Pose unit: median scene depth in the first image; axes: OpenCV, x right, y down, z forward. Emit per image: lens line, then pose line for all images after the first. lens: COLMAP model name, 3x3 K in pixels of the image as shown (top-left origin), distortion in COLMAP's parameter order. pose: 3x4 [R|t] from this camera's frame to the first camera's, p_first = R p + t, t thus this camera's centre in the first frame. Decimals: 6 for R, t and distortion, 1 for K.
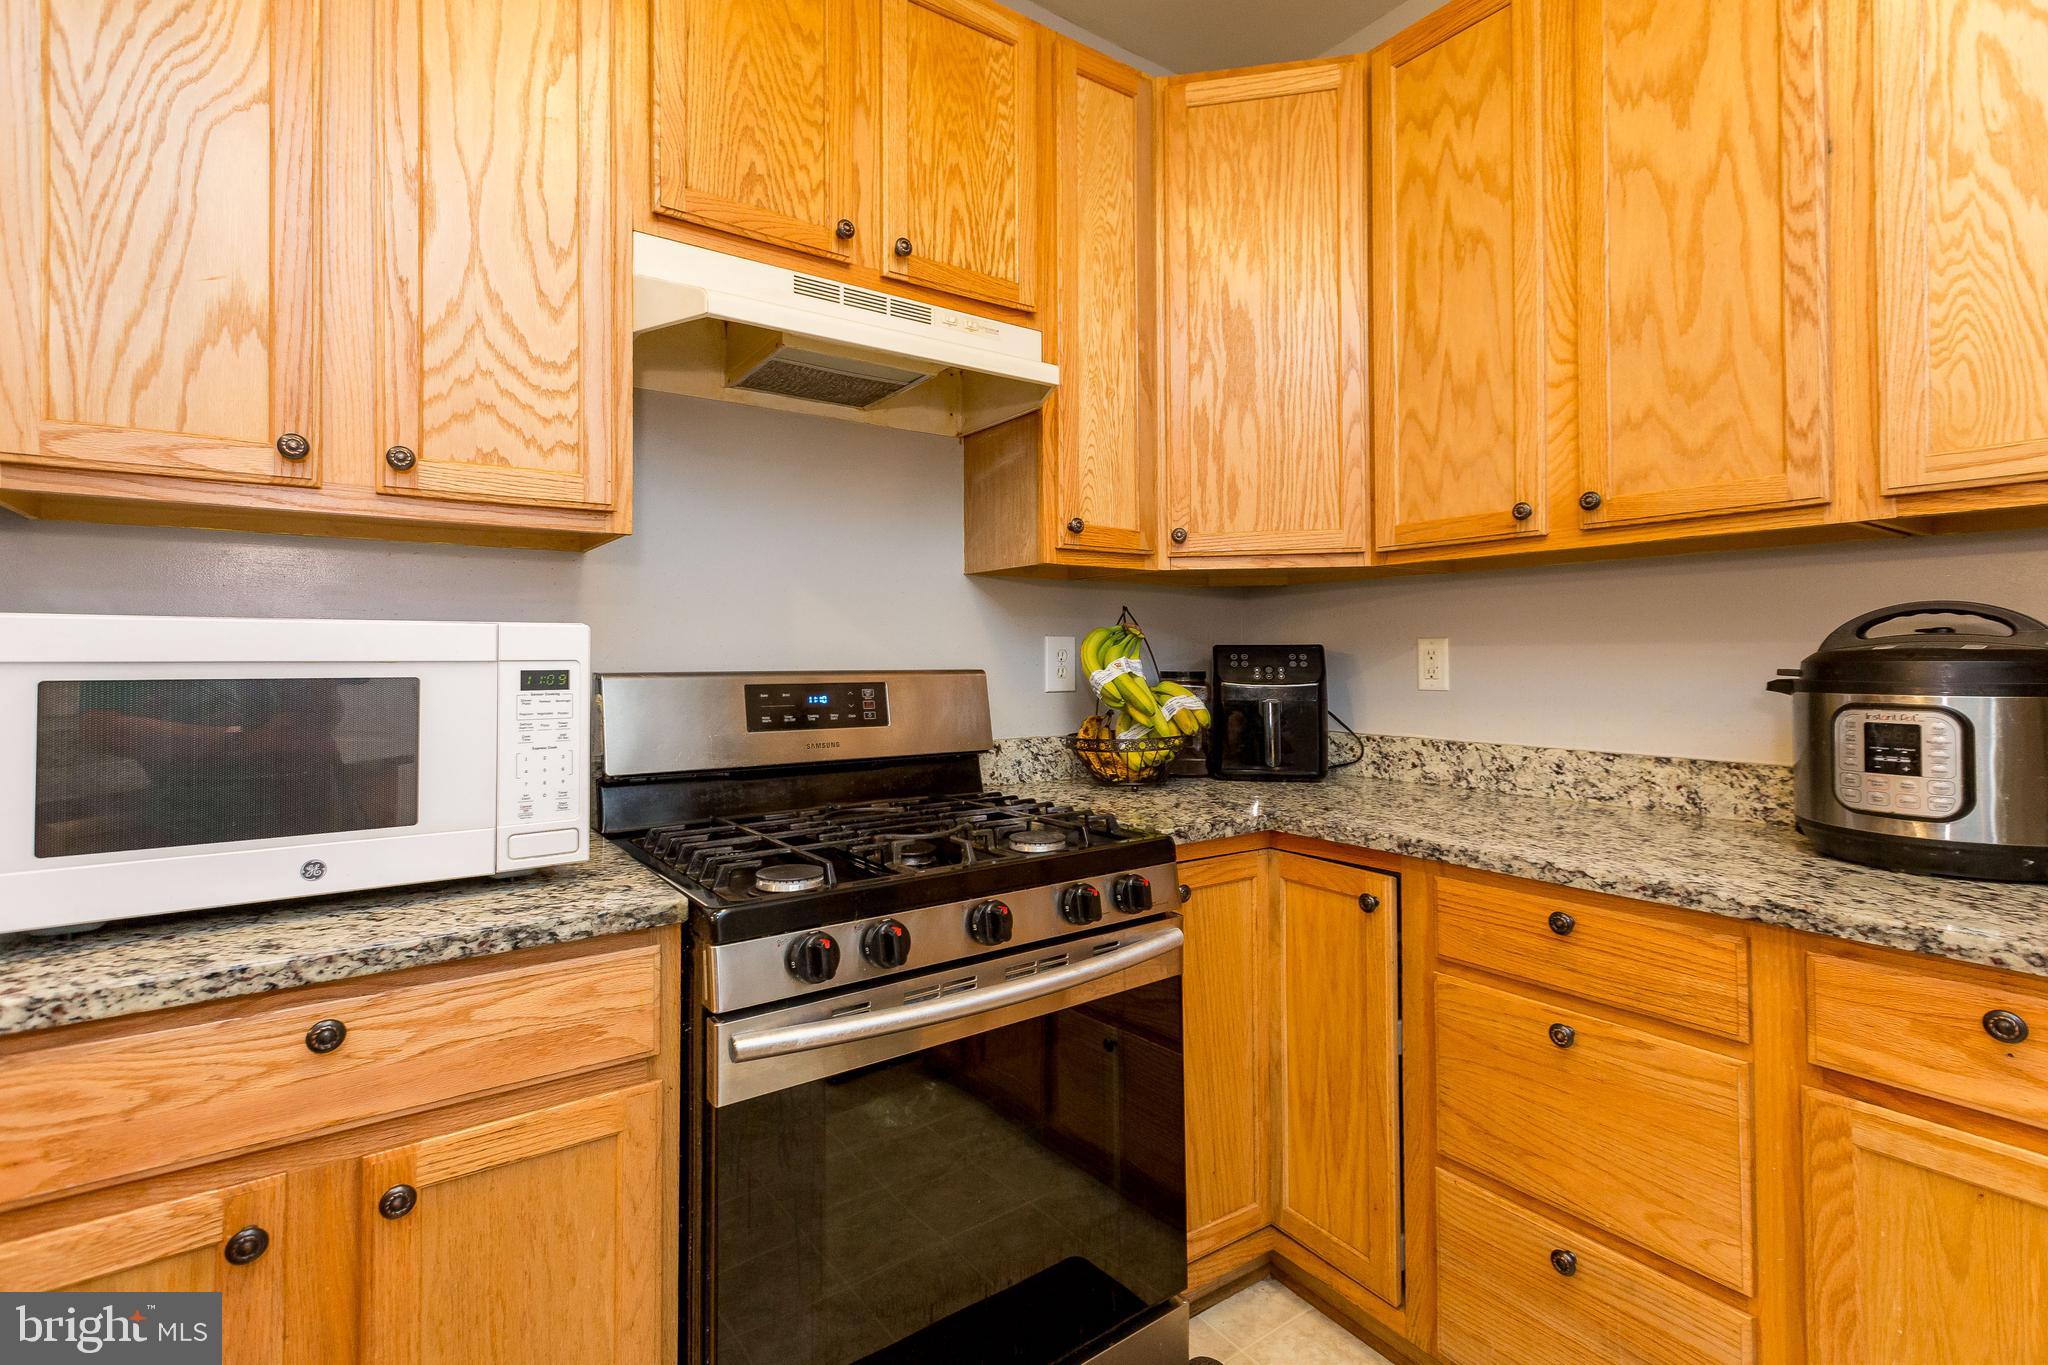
lens RADIAL K [[928.9, 0, 1022.1], [0, 928.9, 642.9], [0, 0, 1]] dist [0.007655, -0.000860]
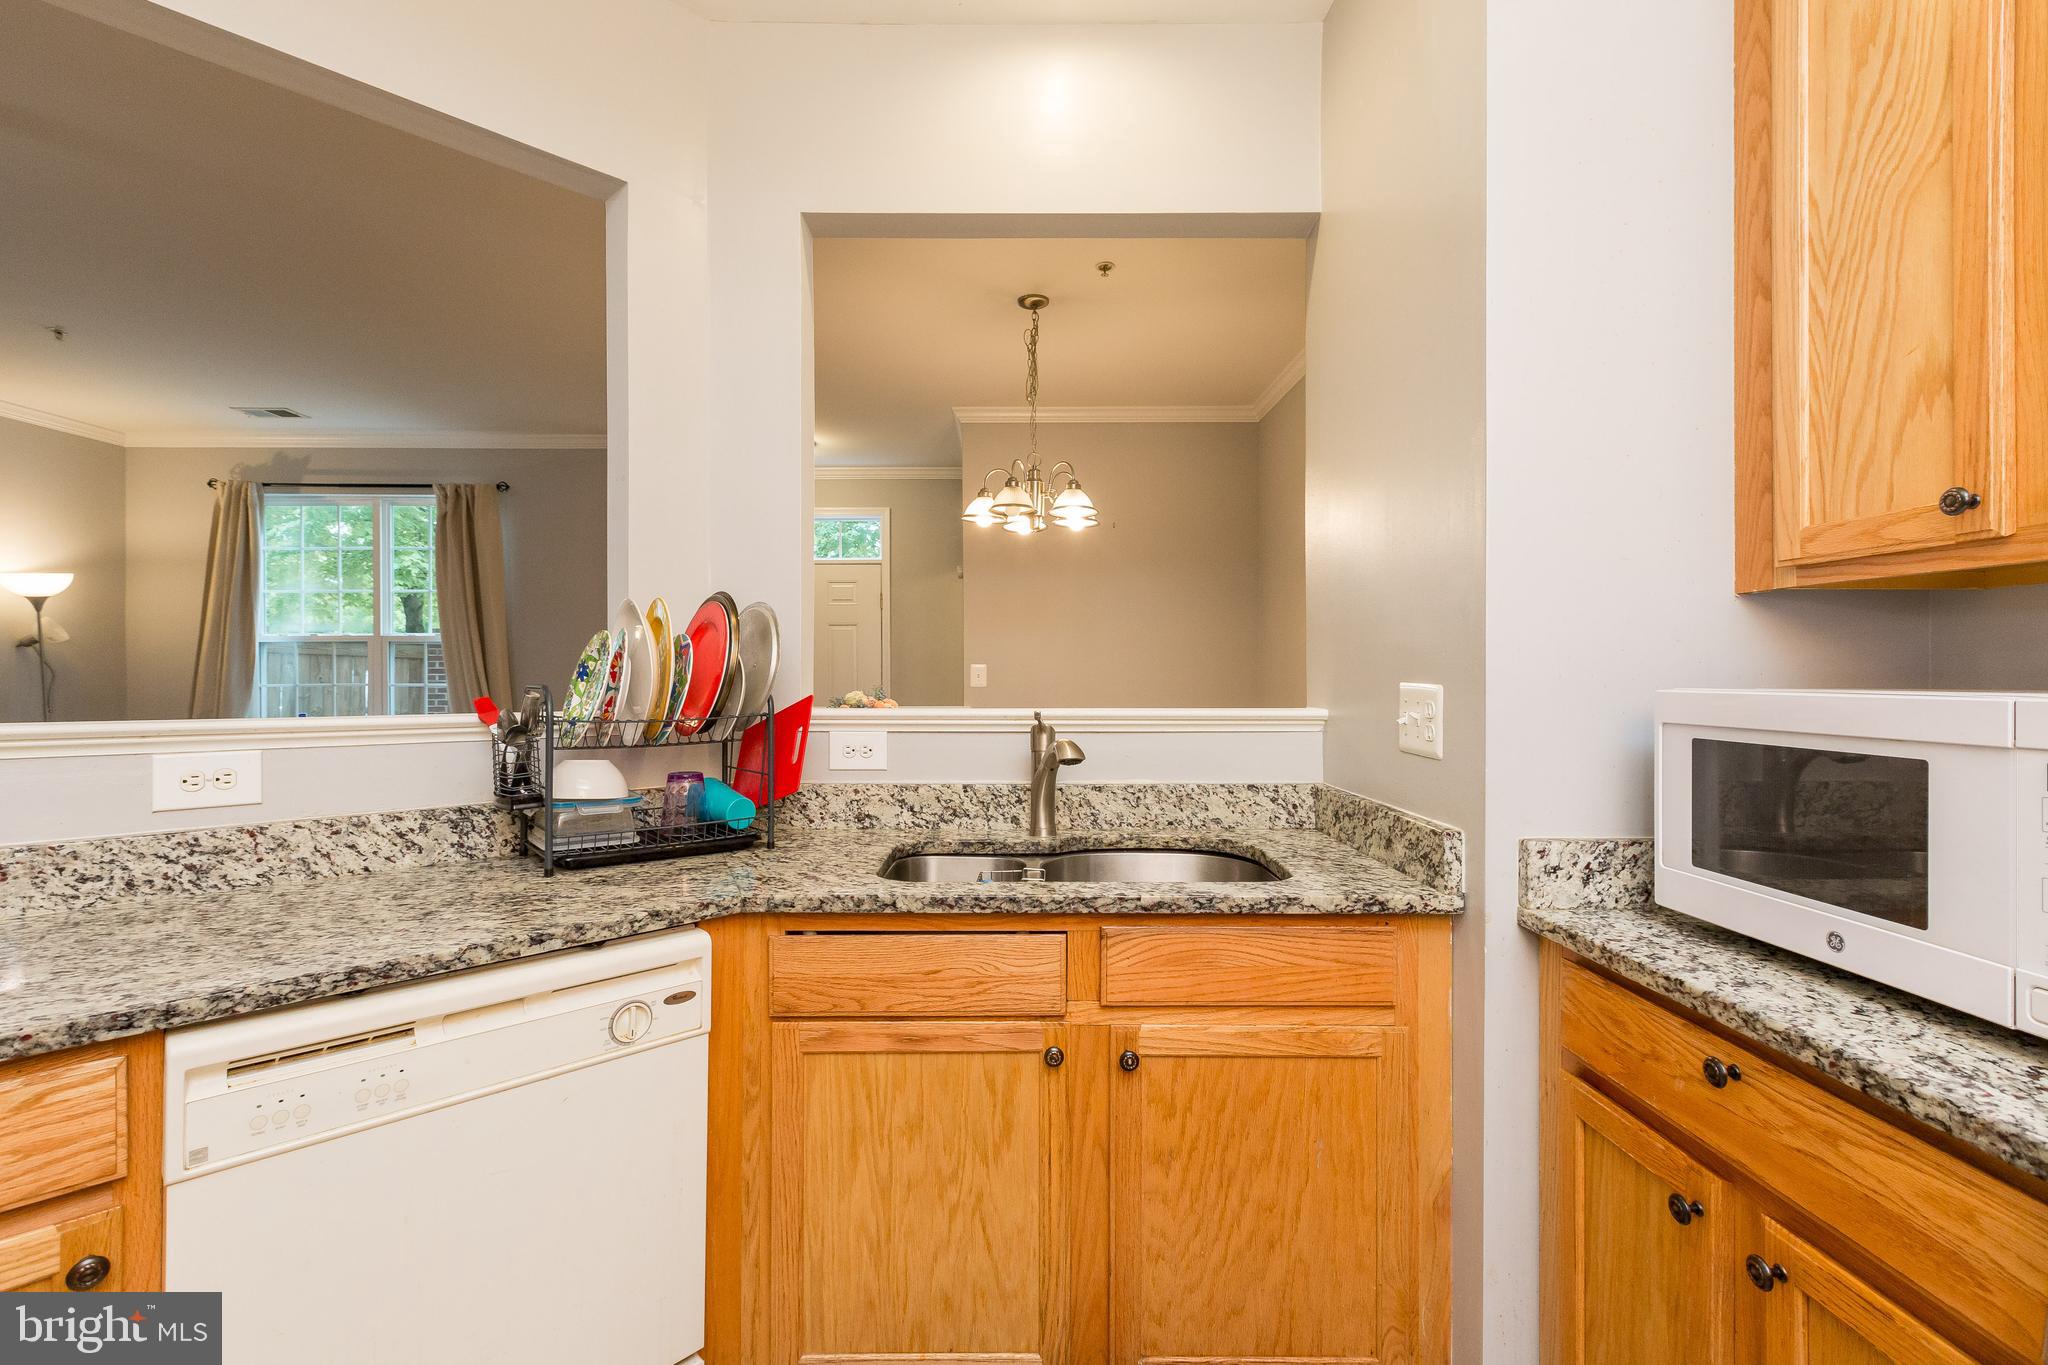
lens RADIAL K [[916.4, 0, 1016.6], [0, 916.4, 672.1], [0, 0, 1]] dist [0.007454, -0.000070]
pose [[-0.568833, 0.000657, -0.822453, 0.401597], [0.015551, 0.999830, -0.009956, -0.036903], [0.822306, -0.018453, -0.568746, 0.600235]]
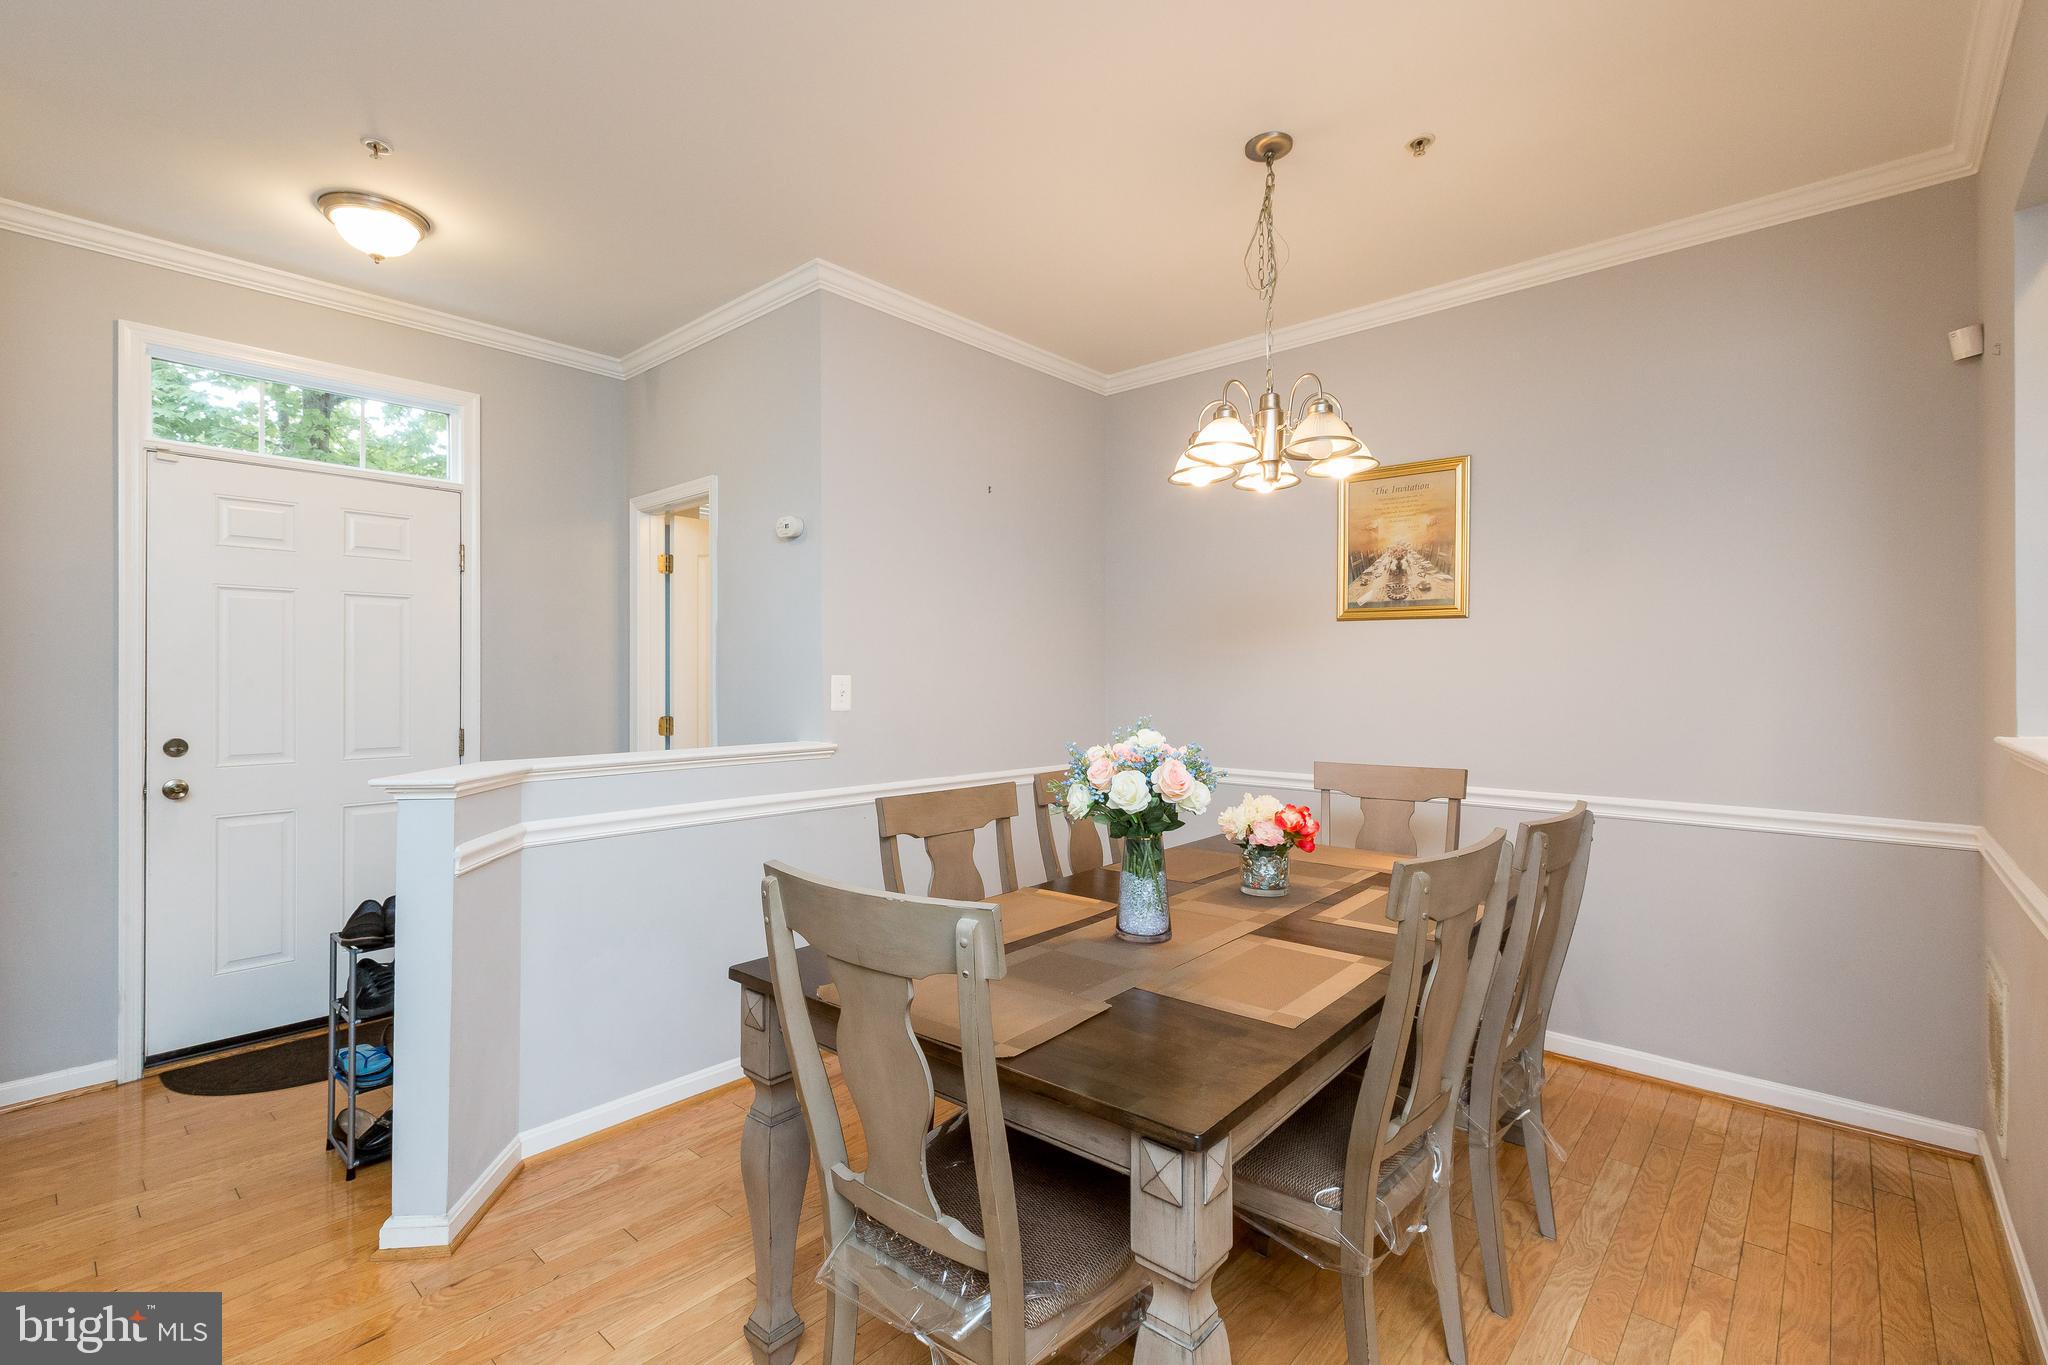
lens RADIAL K [[916.4, 0, 1016.6], [0, 916.4, 672.1], [0, 0, 1]] dist [0.007454, -0.000070]
pose [[0.225353, -0.001338, -0.974276, -0.144519], [0.013976, 0.999901, 0.001859, -0.111875], [0.974177, -0.014035, 0.225349, -1.681824]]
